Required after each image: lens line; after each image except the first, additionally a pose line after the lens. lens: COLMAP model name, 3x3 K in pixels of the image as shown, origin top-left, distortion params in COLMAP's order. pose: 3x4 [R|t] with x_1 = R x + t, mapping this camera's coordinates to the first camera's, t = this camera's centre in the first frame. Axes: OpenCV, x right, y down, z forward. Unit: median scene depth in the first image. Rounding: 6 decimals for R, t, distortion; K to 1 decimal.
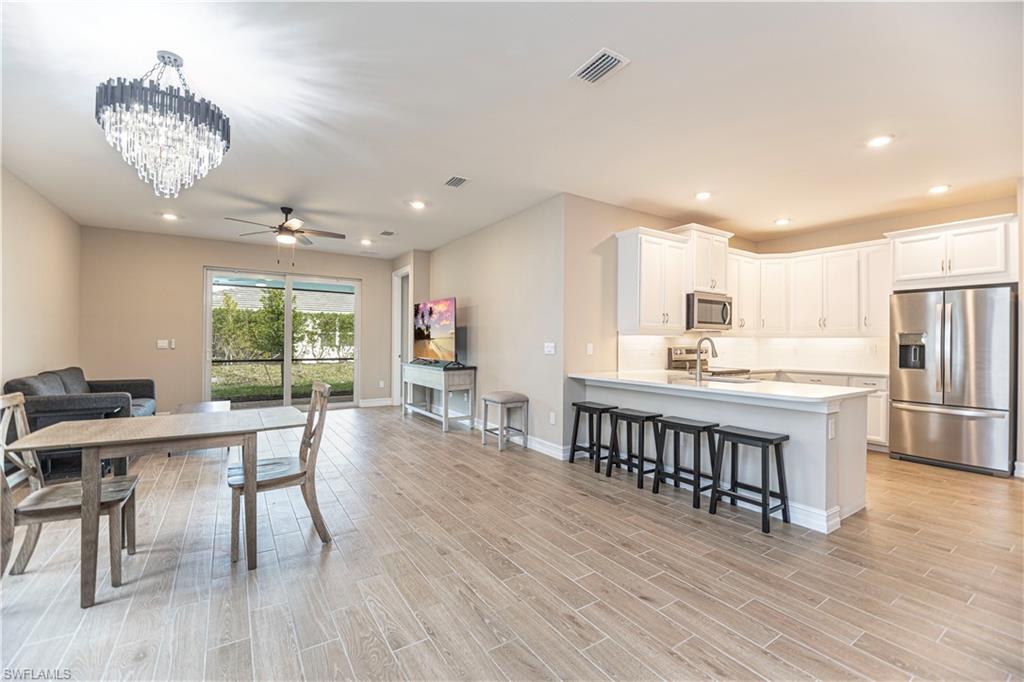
lens RADIAL K [[435.1, 0, 527.9], [0, 435.1, 340.5], [0, 0, 1]] dist [-0.010173, -0.003281]
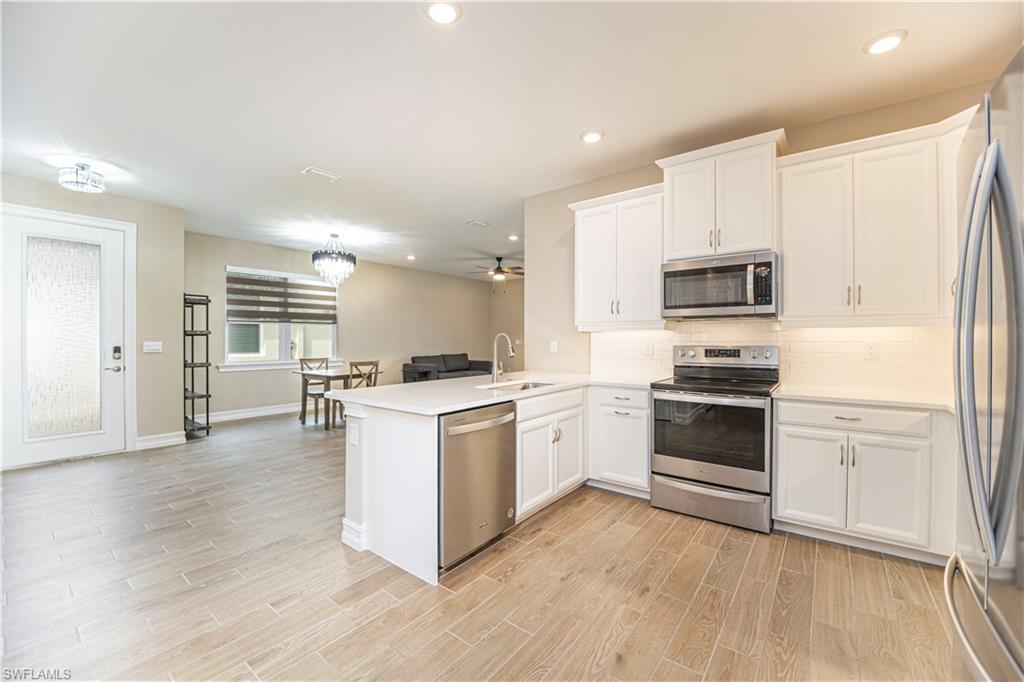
lens RADIAL K [[415.1, 0, 515.5], [0, 415.1, 340.8], [0, 0, 1]] dist [-0.022918, 0.000036]
pose [[0.308317, -0.004573, -0.951273, 0.959632], [0.007306, 0.999970, -0.002439, 0.007255], [0.951256, -0.006198, 0.308341, 0.622008]]
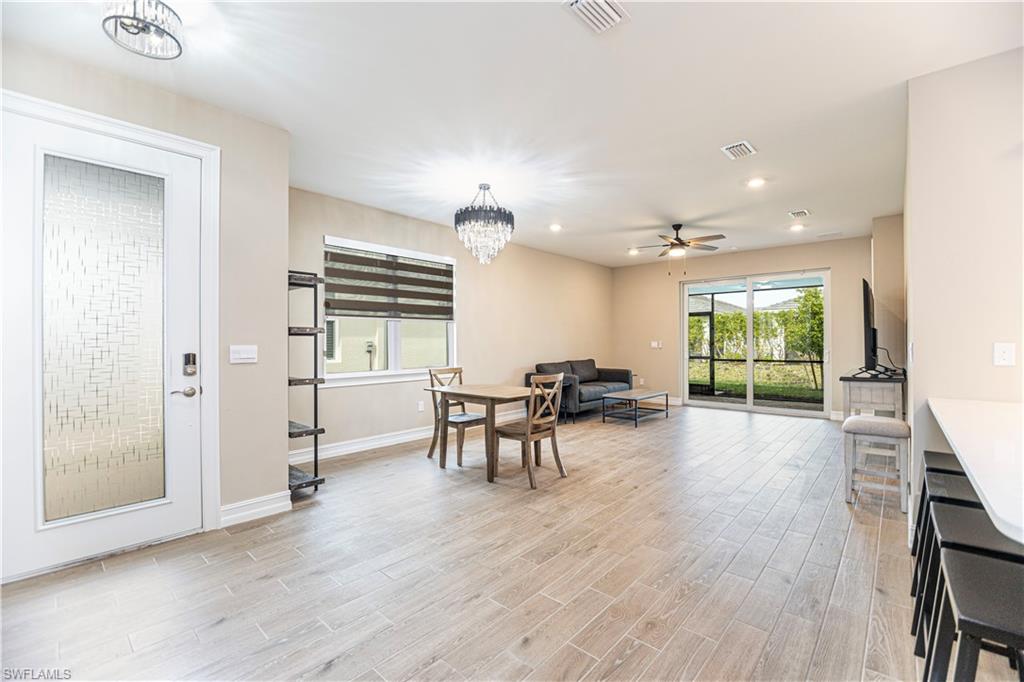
lens RADIAL K [[435.1, 0, 512.1], [0, 435.1, 341.9], [0, 0, 1]] dist [-0.010173, -0.003281]
pose [[0.235142, -0.006384, -0.971940, 0.469929], [0.009046, 0.999949, -0.004379, 0.001588], [0.971919, -0.007762, 0.235188, 0.329976]]
